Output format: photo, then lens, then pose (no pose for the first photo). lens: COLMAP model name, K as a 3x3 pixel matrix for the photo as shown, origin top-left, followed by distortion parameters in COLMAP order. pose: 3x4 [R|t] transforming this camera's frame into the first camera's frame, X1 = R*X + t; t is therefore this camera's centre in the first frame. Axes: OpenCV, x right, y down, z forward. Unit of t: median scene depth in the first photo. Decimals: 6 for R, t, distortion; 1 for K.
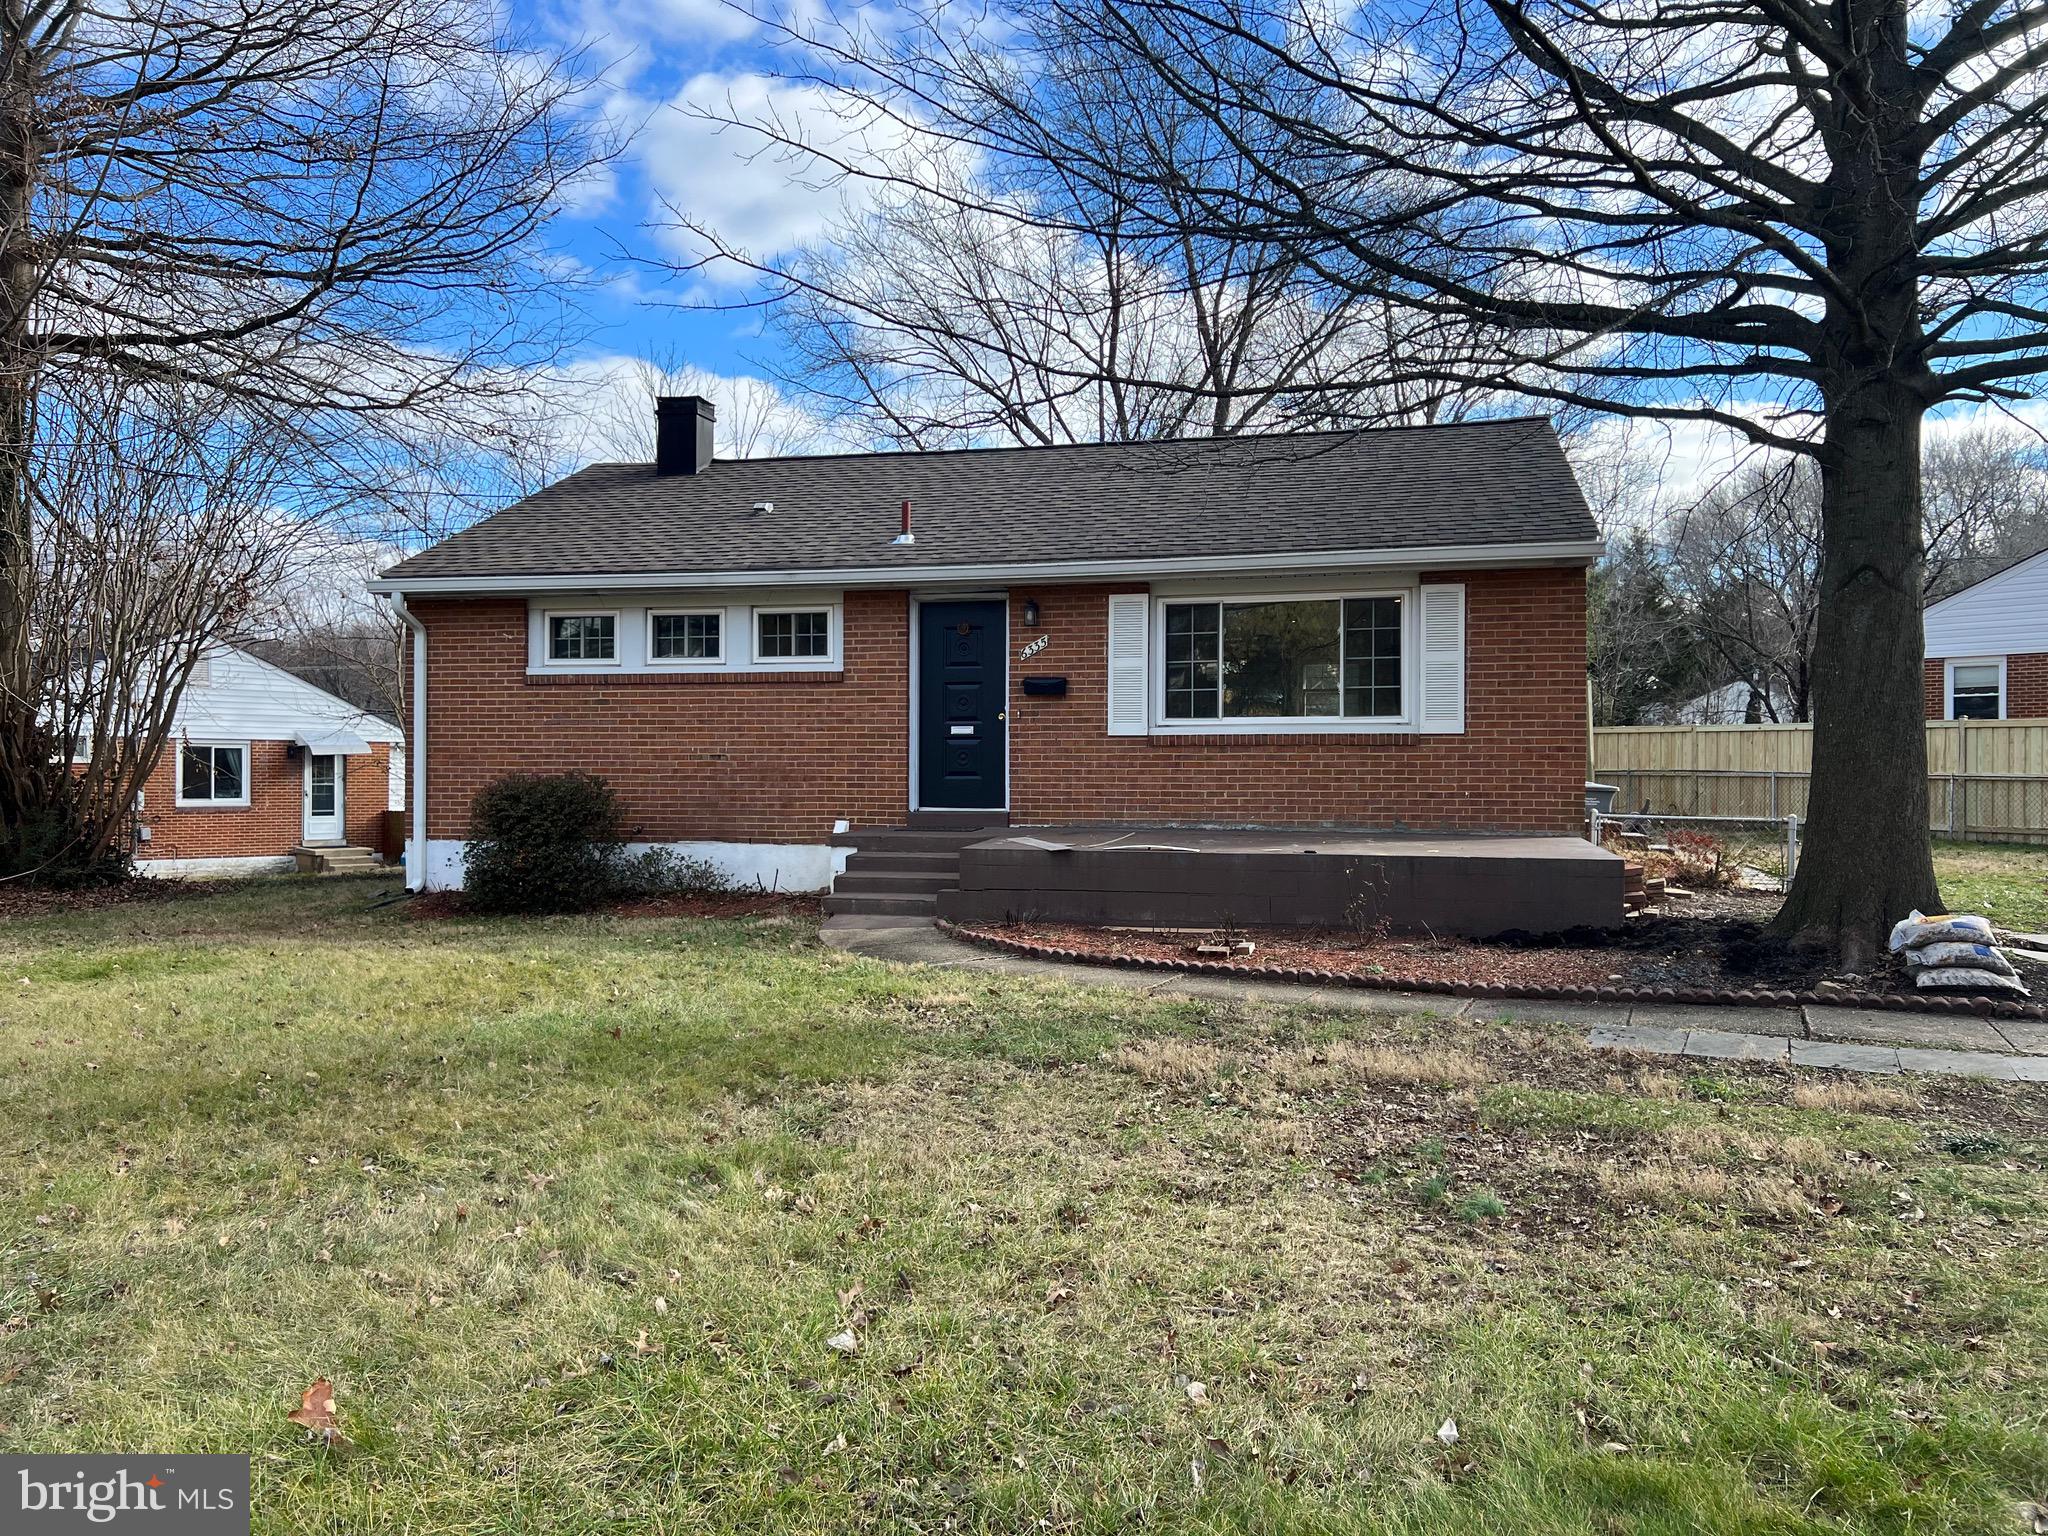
lens RADIAL K [[1533.9, 0, 1027.8], [0, 1533.9, 770.5], [0, 0, 1]] dist [0.045034, -0.051974]
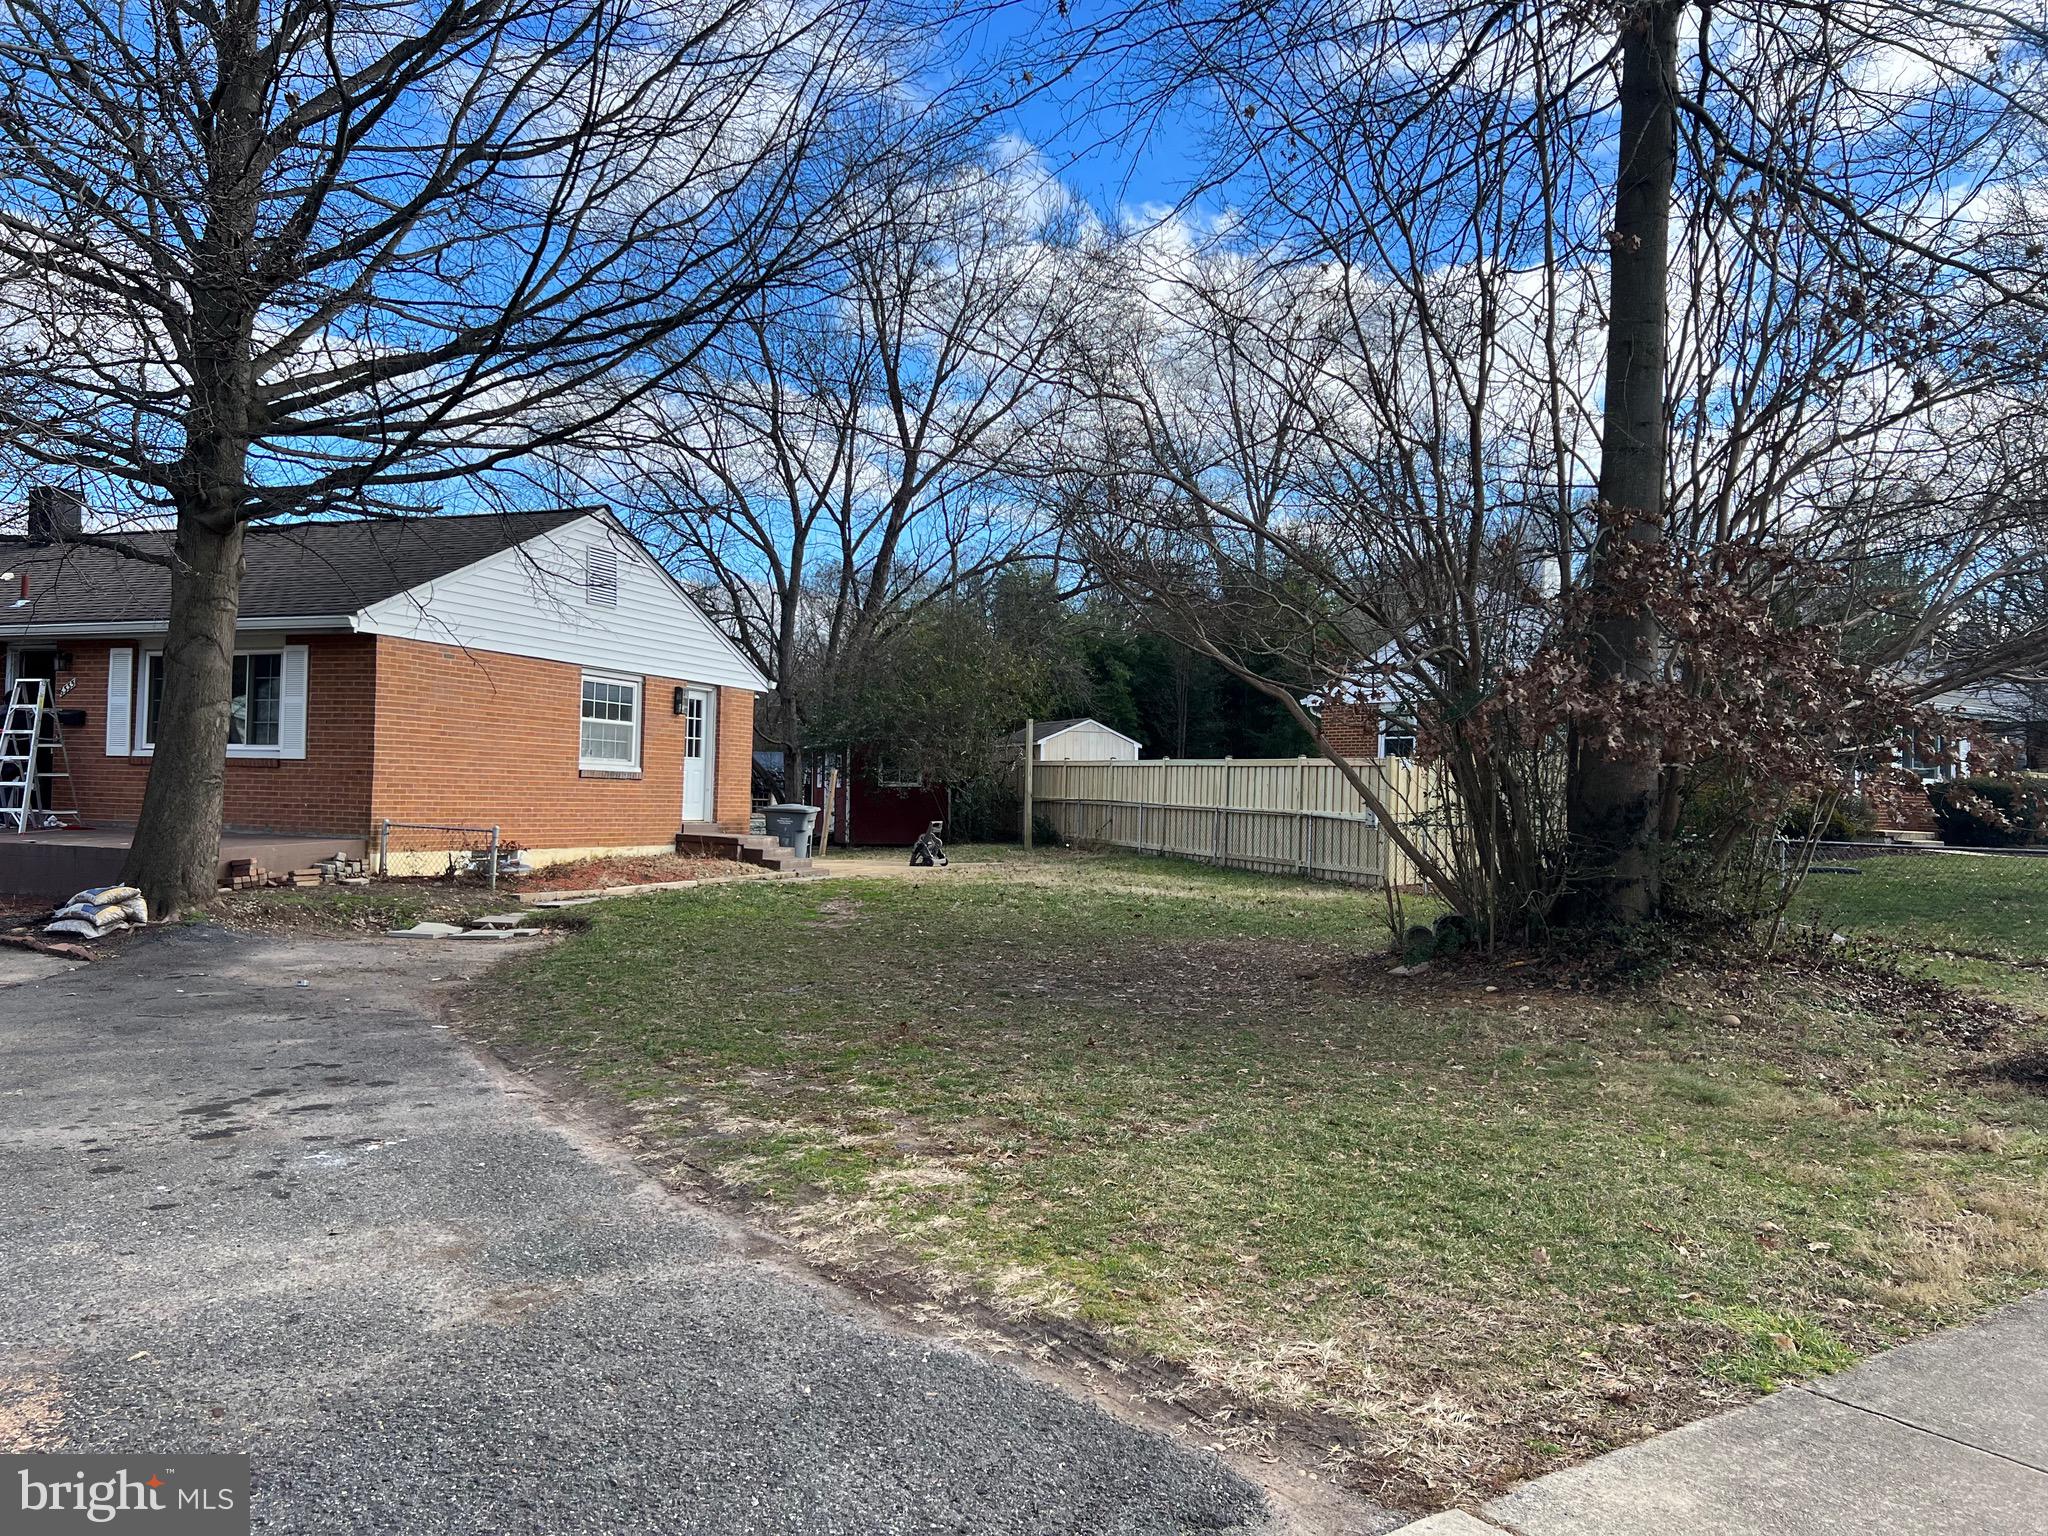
lens RADIAL K [[1533.9, 0, 1027.8], [0, 1533.9, 770.5], [0, 0, 1]] dist [0.045034, -0.051974]
pose [[0.991945, 0.018088, -0.125374, 0.933821], [-0.020582, 0.999615, -0.018627, -0.002624], [0.124988, 0.021057, 0.991935, -0.190393]]
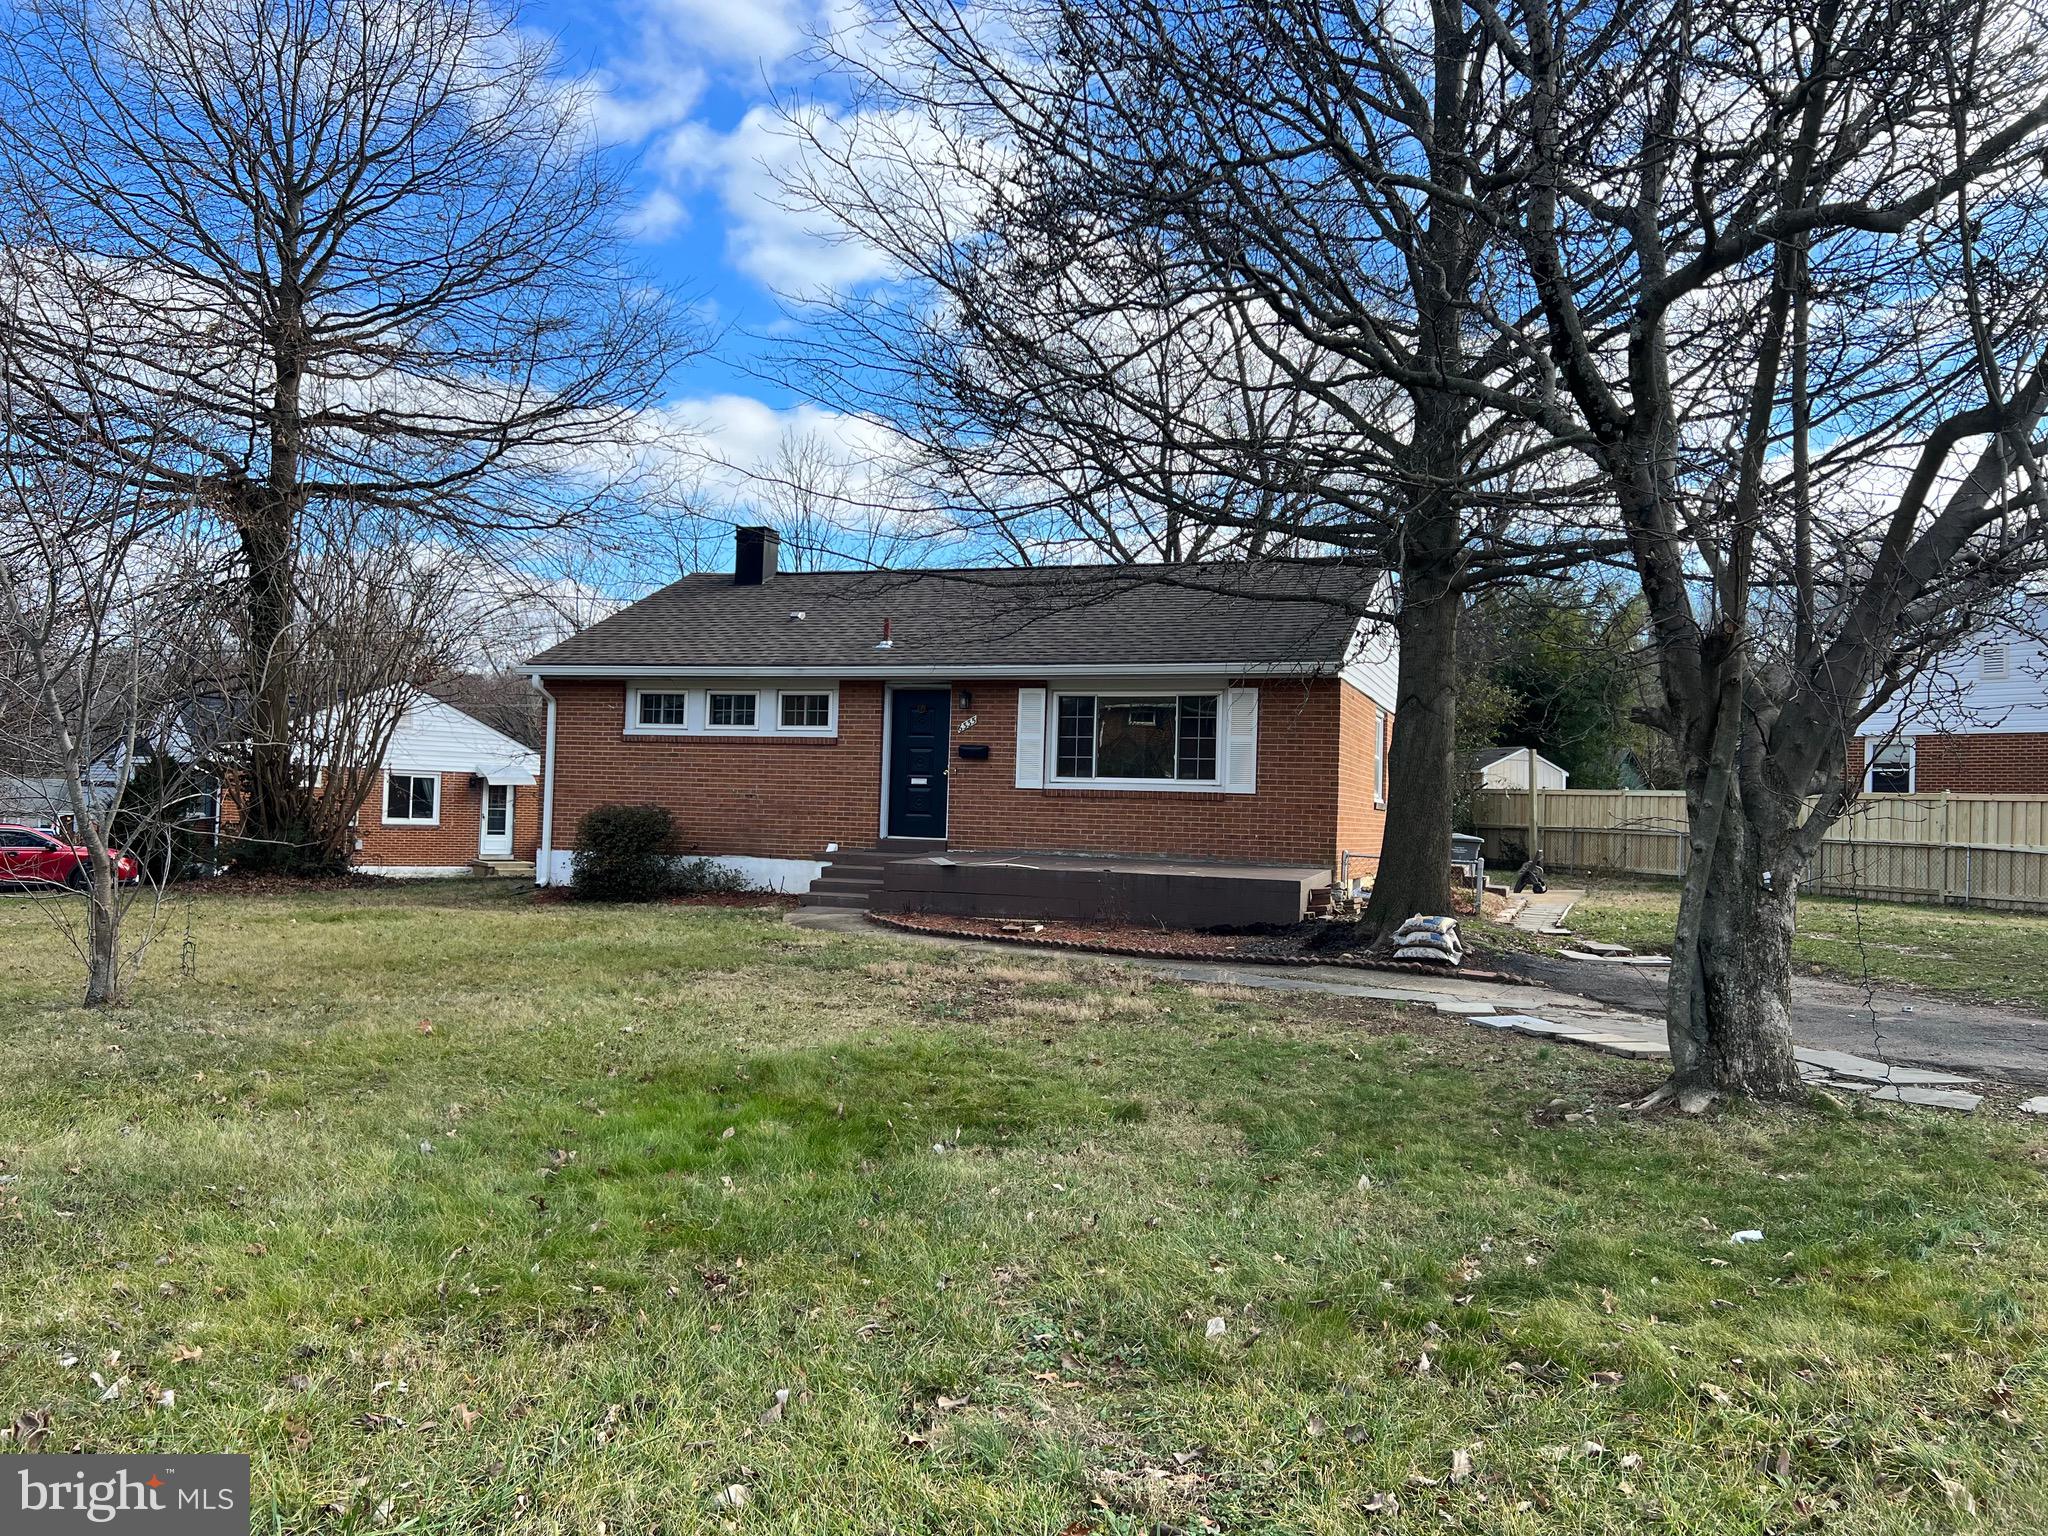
lens RADIAL K [[1519.7, 0, 1024.0], [0, 1519.7, 768.0], [0, 0, 1]] dist [0.068137, -0.121384]
pose [[0.993953, 0.024328, -0.107076, 0.196804], [-0.027482, 0.999228, -0.028077, -0.002355], [0.106311, 0.030850, 0.993854, -0.360686]]
